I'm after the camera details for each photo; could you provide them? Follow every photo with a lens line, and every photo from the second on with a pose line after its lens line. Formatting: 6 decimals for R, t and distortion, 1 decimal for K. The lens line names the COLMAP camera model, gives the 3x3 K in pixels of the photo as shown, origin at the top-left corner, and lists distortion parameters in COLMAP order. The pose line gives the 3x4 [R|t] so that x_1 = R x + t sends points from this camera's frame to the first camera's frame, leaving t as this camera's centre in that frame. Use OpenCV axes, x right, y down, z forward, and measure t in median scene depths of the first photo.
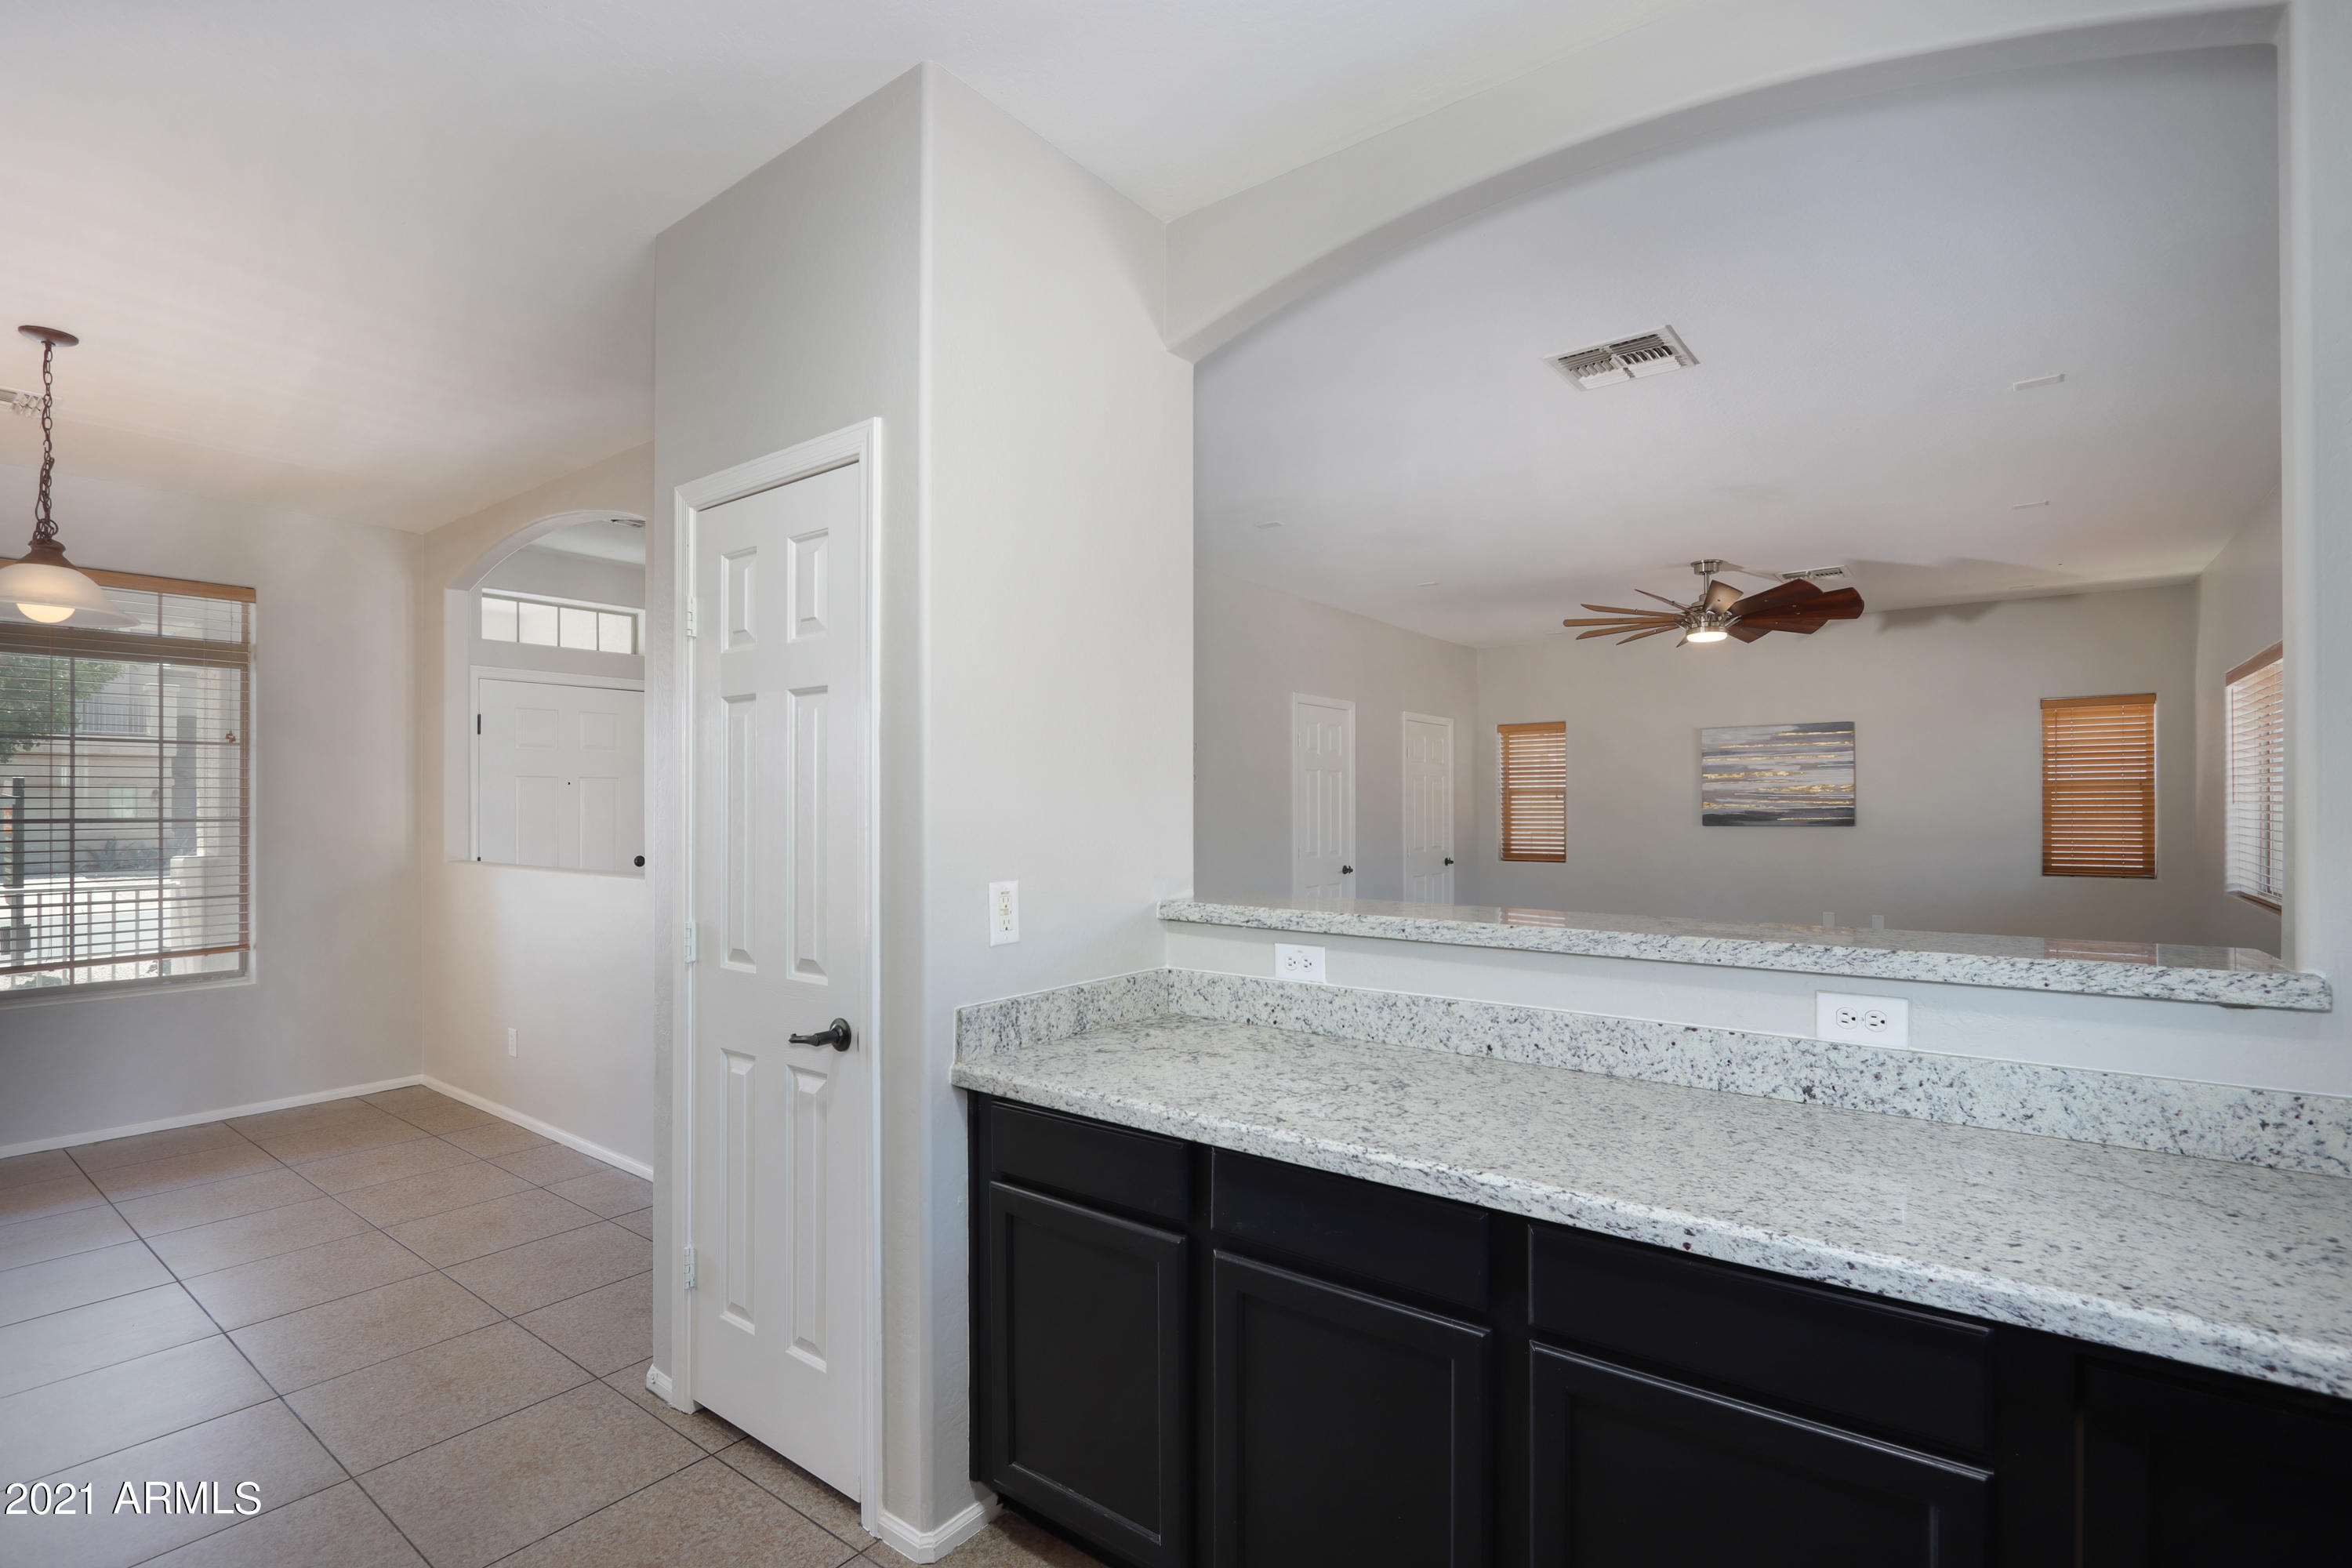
lens RADIAL K [[1109.0, 0, 1167.7], [0, 1109.0, 798.5], [0, 0, 1]] dist [-0.007709, 0.000335]
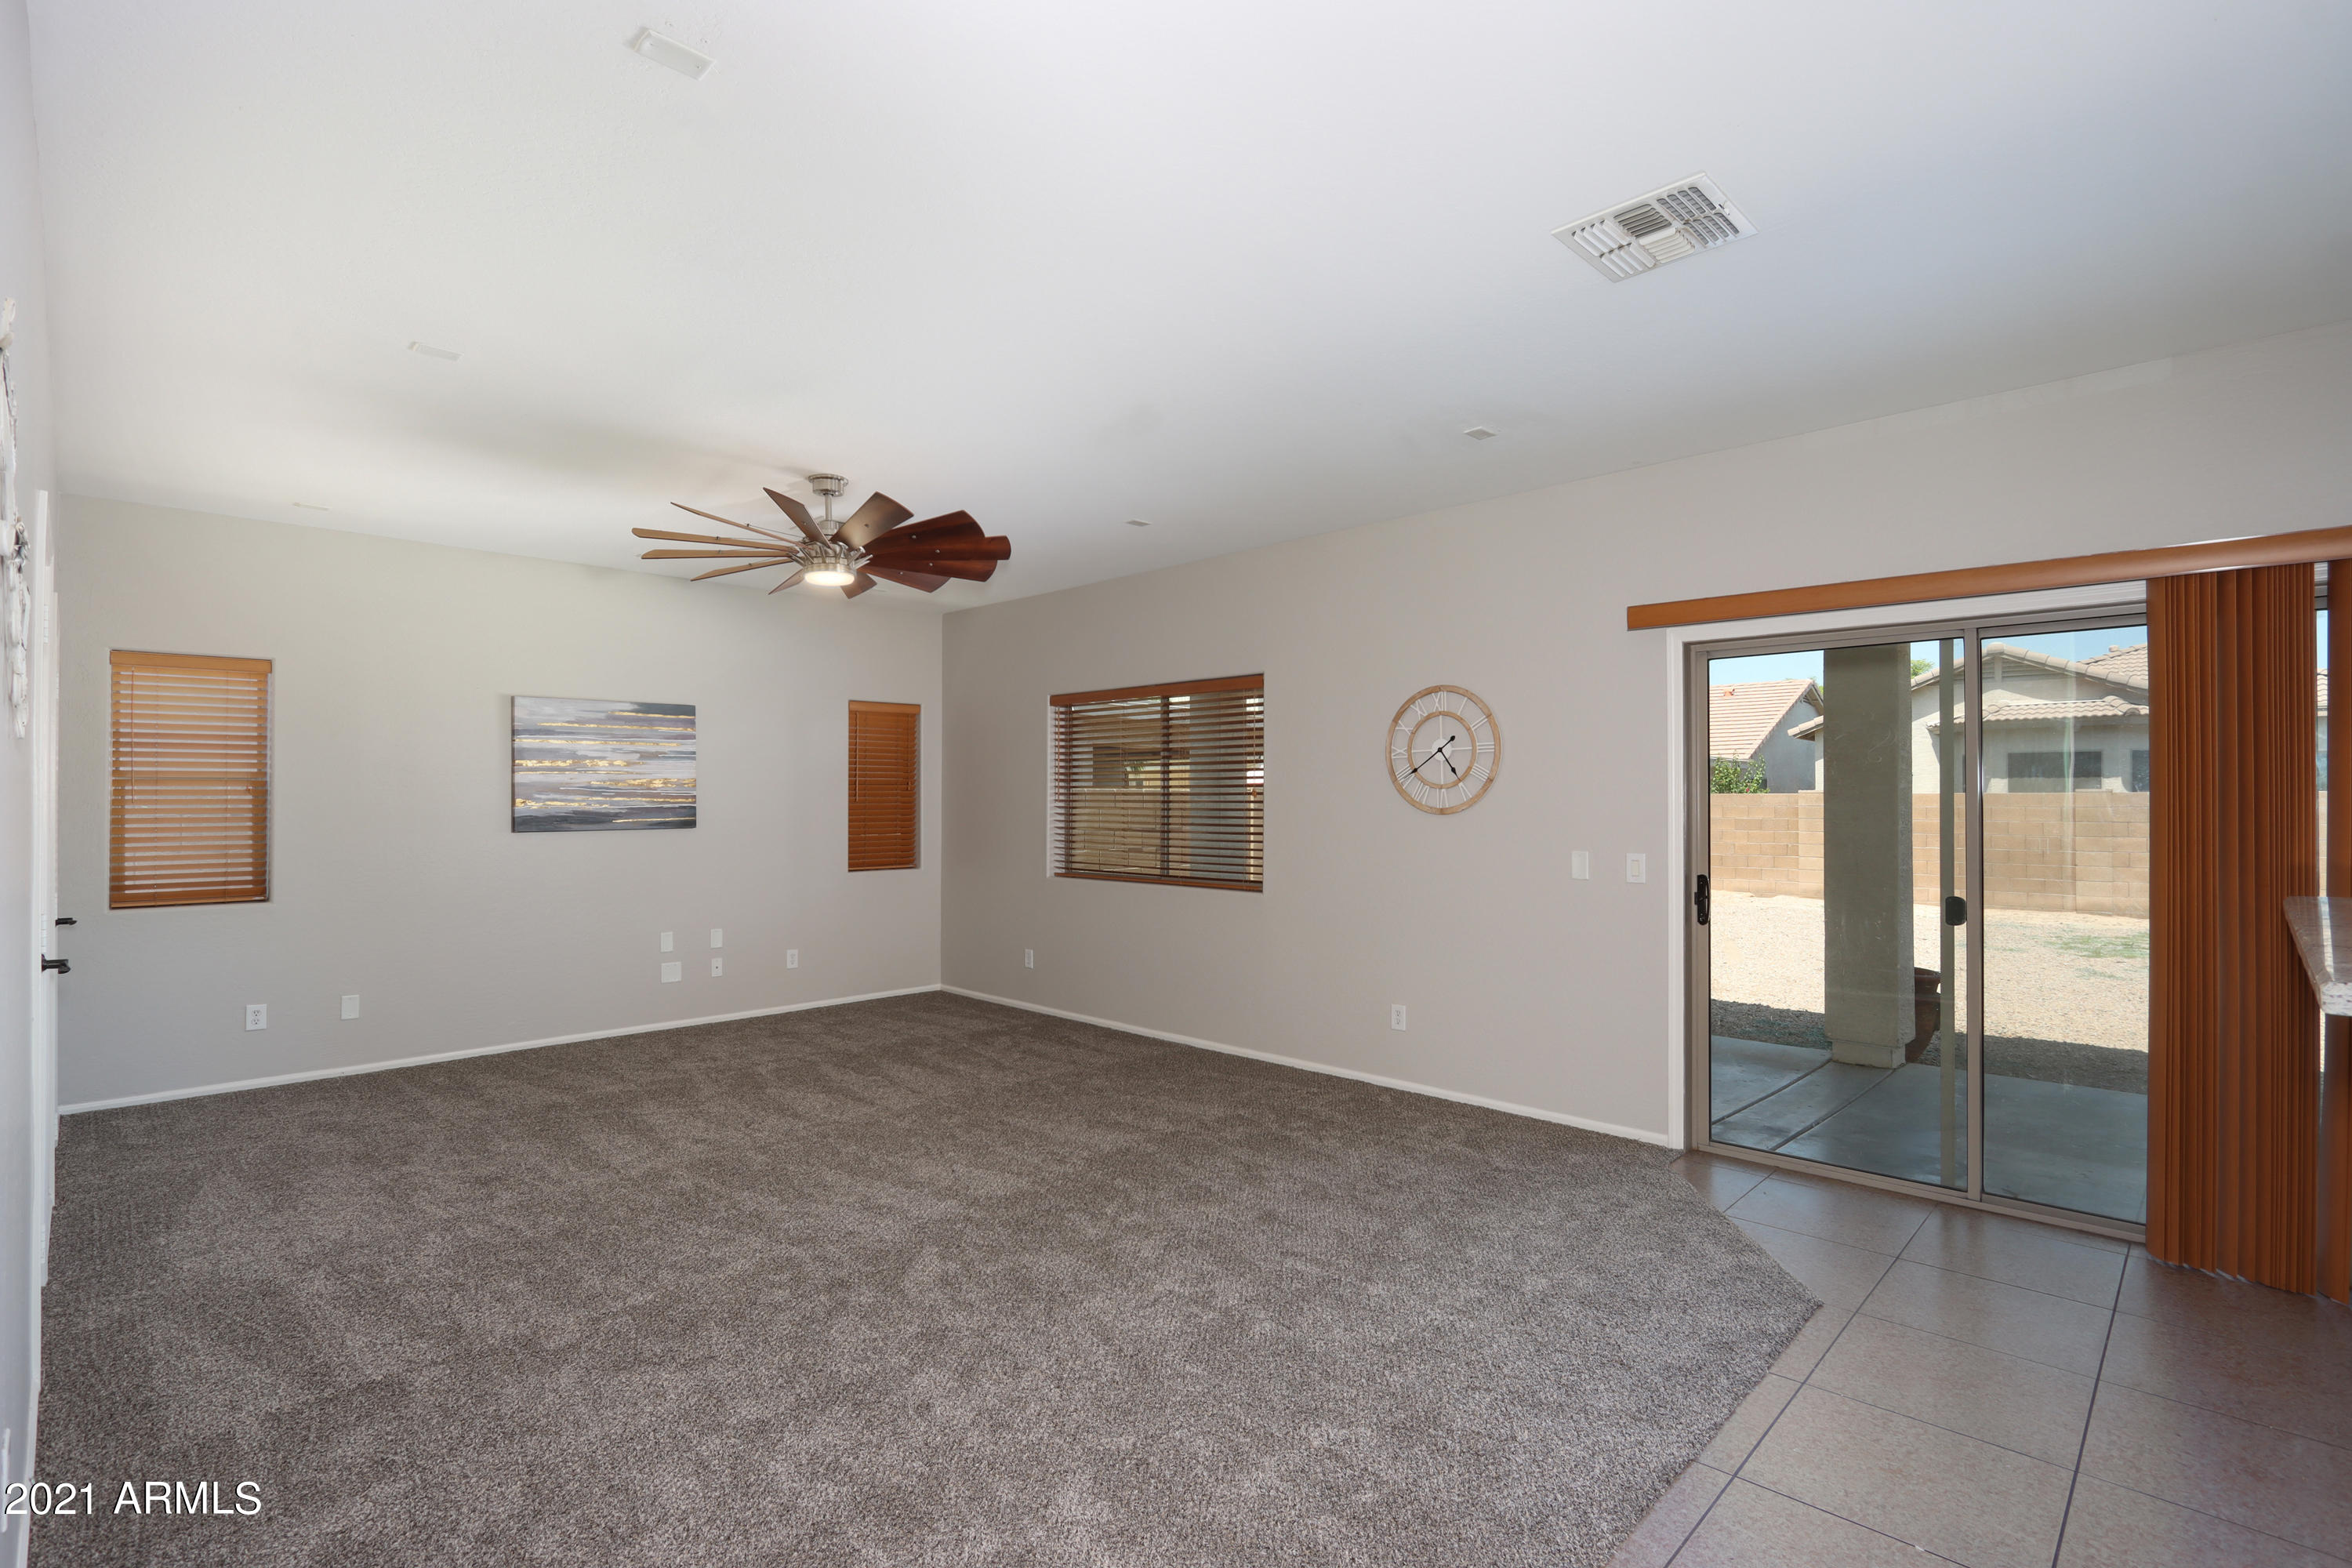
lens RADIAL K [[1109.0, 0, 1167.7], [0, 1109.0, 798.5], [0, 0, 1]] dist [-0.007709, 0.000335]
pose [[0.138911, 0.000653, 0.990305, -0.171698], [-0.008133, 0.999967, 0.000482, -0.000872], [-0.990271, -0.008121, 0.138912, 0.502897]]
